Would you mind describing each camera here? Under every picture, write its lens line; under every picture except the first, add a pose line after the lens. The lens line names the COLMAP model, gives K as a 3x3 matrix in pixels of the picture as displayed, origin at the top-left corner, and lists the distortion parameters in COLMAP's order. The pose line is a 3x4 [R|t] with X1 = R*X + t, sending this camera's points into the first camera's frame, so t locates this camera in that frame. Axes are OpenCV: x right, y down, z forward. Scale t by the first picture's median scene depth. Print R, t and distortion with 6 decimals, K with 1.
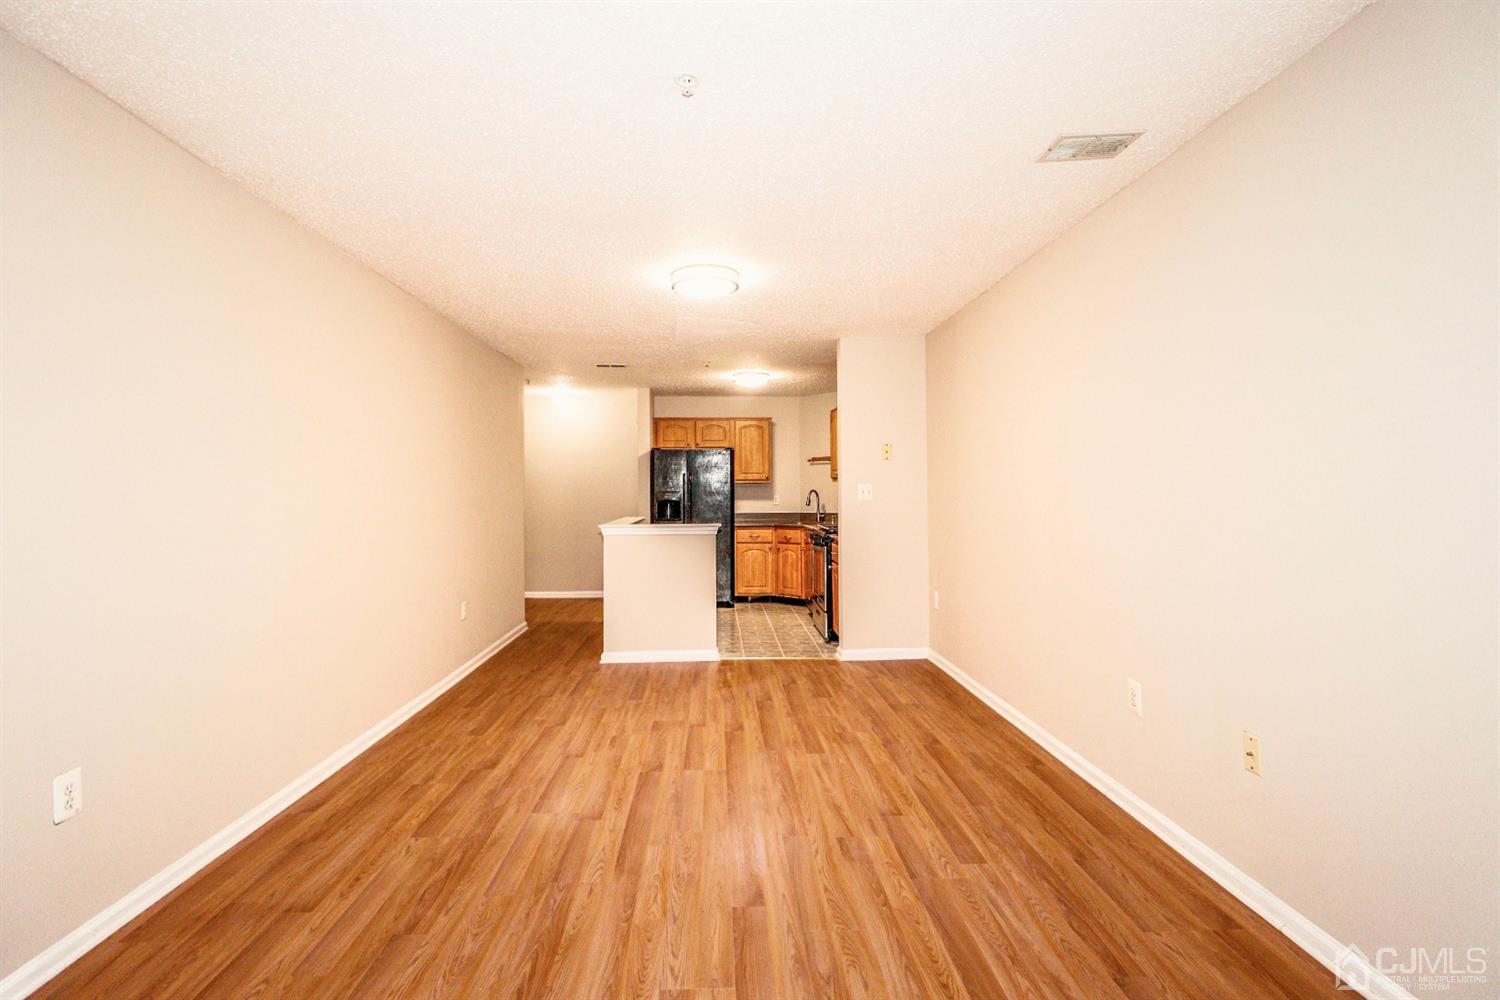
lens RADIAL K [[719.7, 0, 743.3], [0, 719.7, 491.0], [0, 0, 1]] dist [-0.001482, -0.010422]
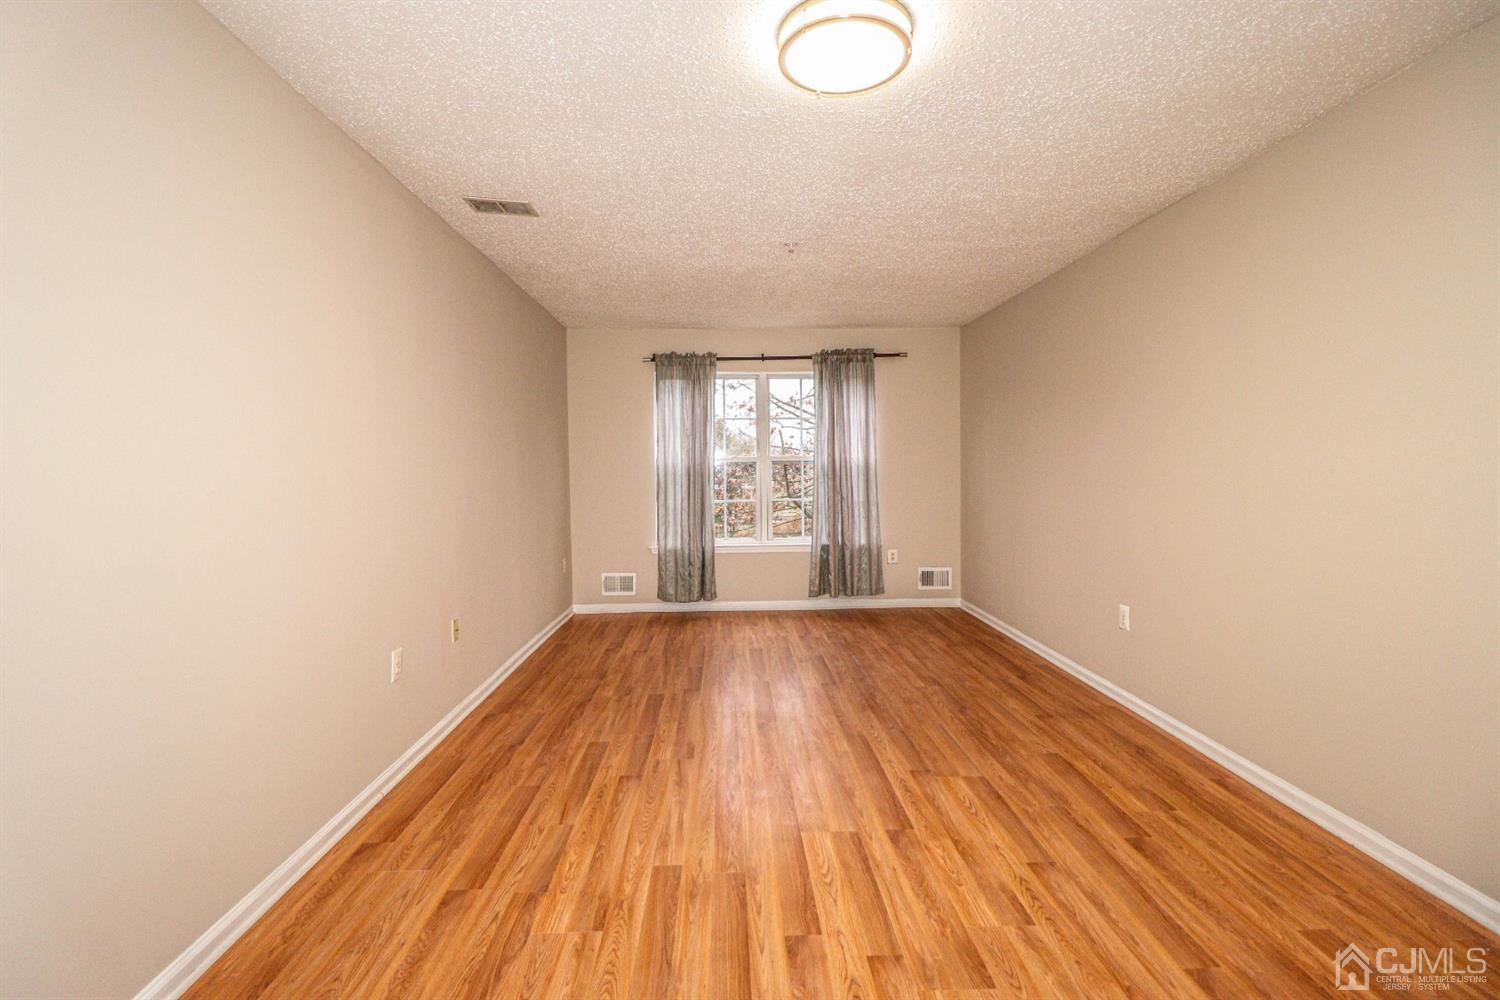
lens RADIAL K [[707.2, 0, 745.4], [0, 707.2, 472.2], [0, 0, 1]] dist [-0.000508, -0.010776]
pose [[-0.999802, 0.016994, 0.010308, 0.019363], [0.017074, 0.999825, 0.007659, 0.006308], [-0.010176, 0.007834, -0.999918, 1.685127]]
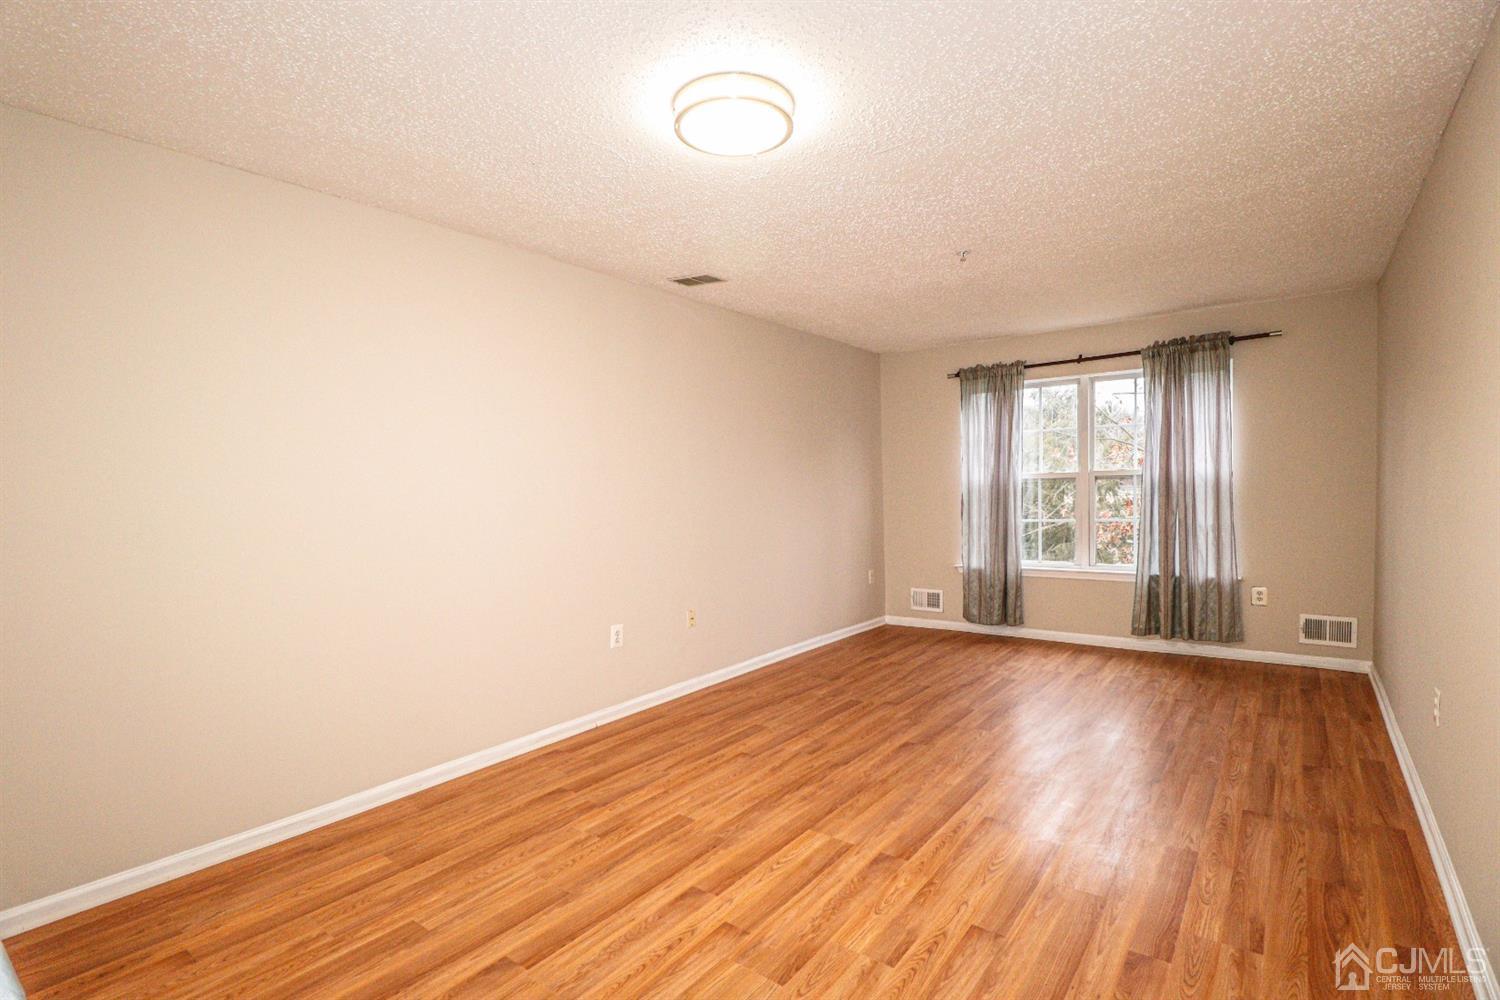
lens RADIAL K [[719.7, 0, 743.3], [0, 719.7, 491.0], [0, 0, 1]] dist [-0.001482, -0.010422]
pose [[-0.768755, 0.020800, 0.639205, -0.479056], [0.027594, 0.999619, 0.000660, 0.004095], [-0.638948, 0.018146, -0.769036, 1.616709]]
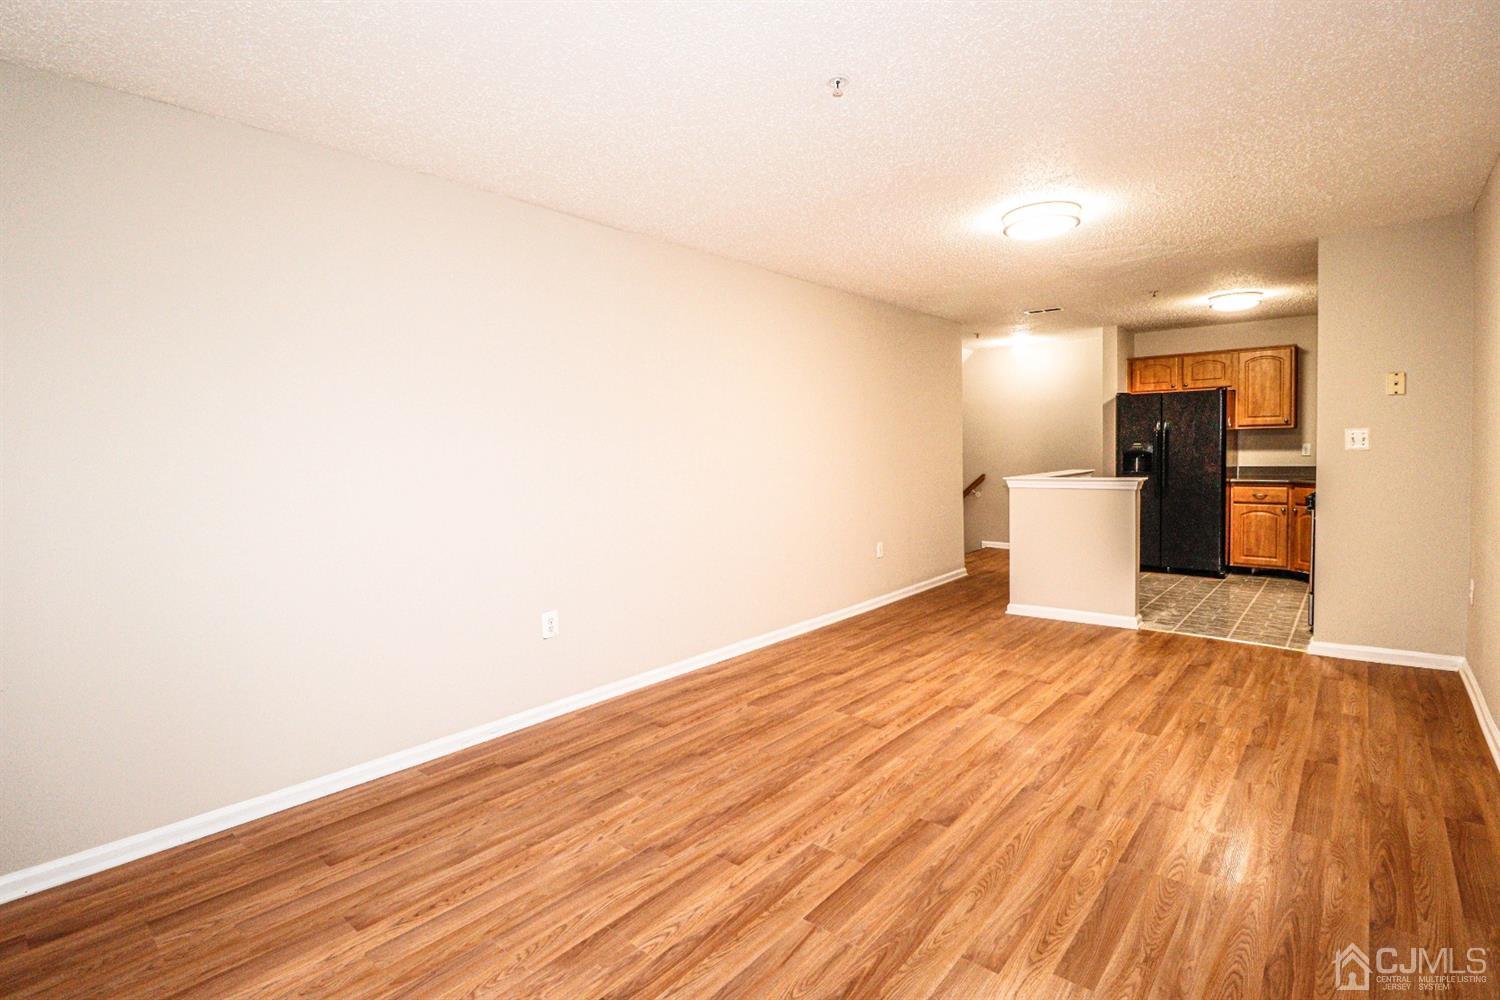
lens RADIAL K [[729.7, 0, 732.3], [0, 729.7, 489.4], [0, 0, 1]] dist [0.000142, -0.014445]
pose [[0.727634, 0.027098, -0.685430, 0.349319], [0.016314, 0.998253, 0.056783, 0.001771], [0.685772, -0.052499, 0.725921, 0.006203]]
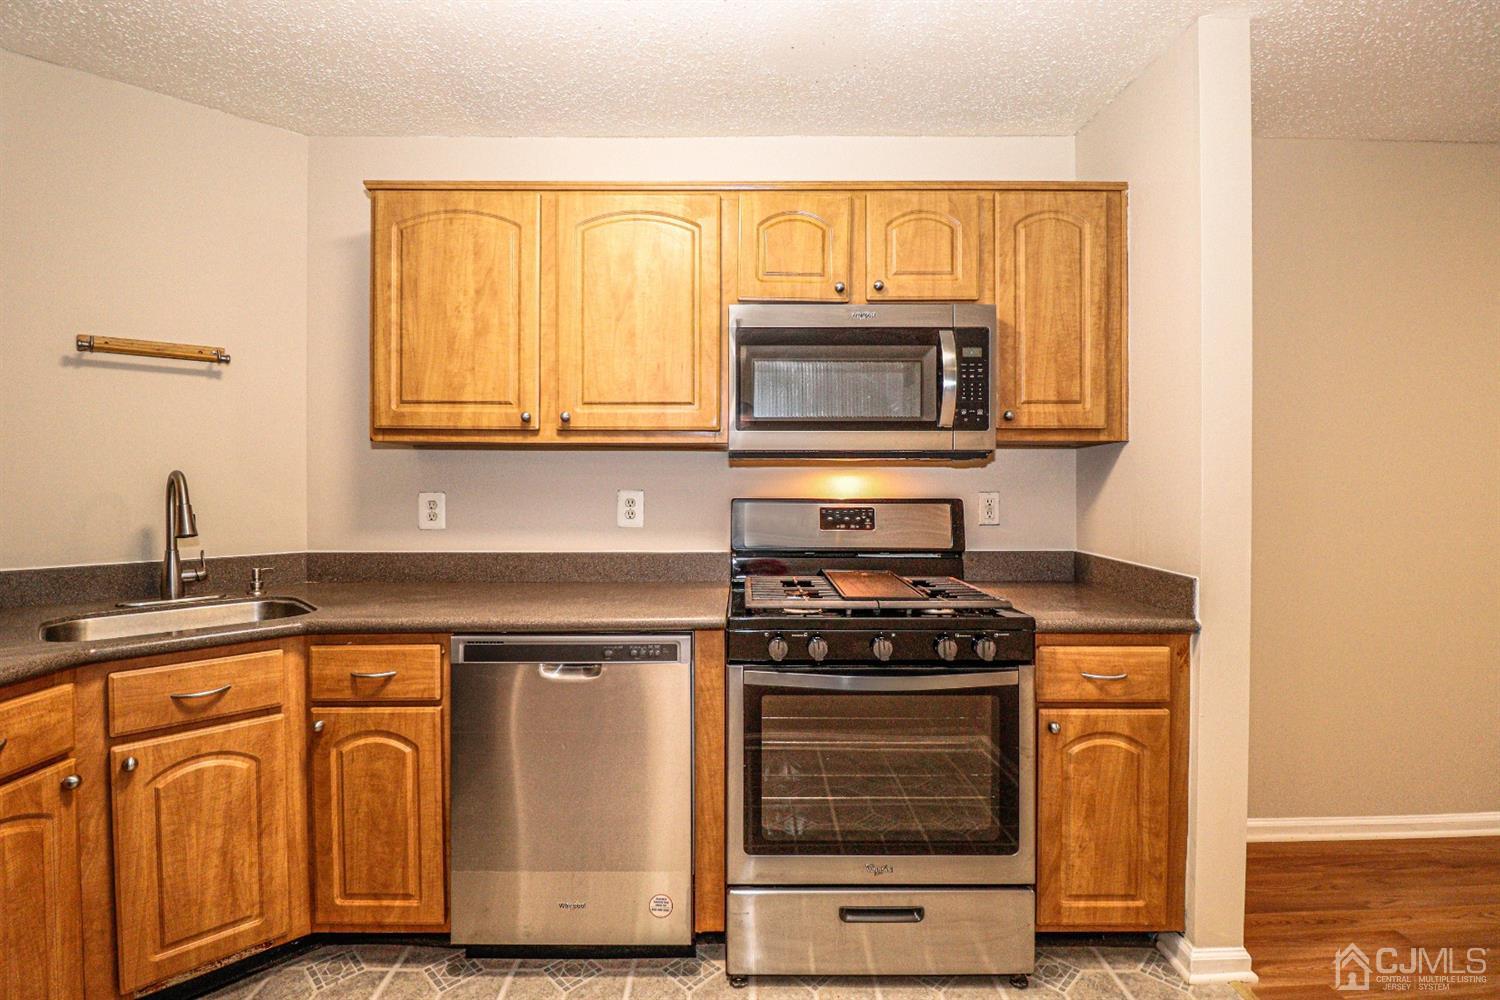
lens RADIAL K [[707.2, 0, 745.4], [0, 707.2, 472.2], [0, 0, 1]] dist [-0.000508, -0.010776]
pose [[0.038384, 0.016263, 0.999131, -0.321615], [-0.001735, 0.999867, -0.016209, 0.006717], [-0.999262, -0.001111, 0.038407, 1.986812]]
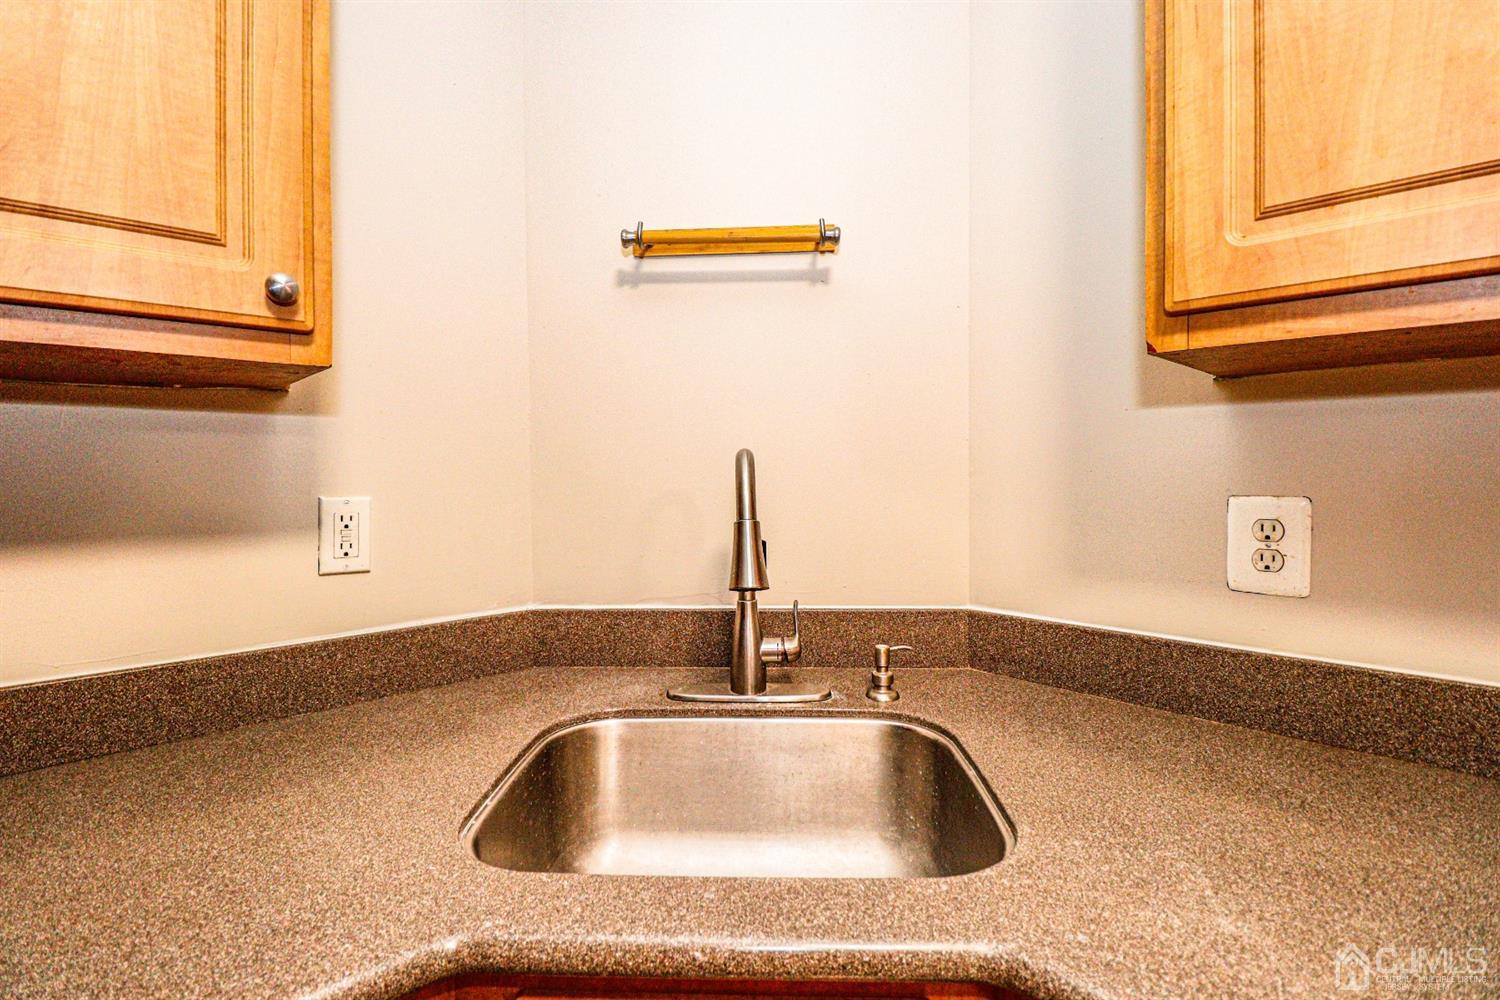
lens RADIAL K [[698.5, 0, 738.6], [0, 698.5, 501.7], [0, 0, 1]] dist [-0.011612, -0.000839]
pose [[0.769798, -0.025623, 0.637773, 0.054197], [-0.000838, 0.999152, 0.041153, 0.006801], [-0.638287, -0.032215, 0.769124, 2.256645]]
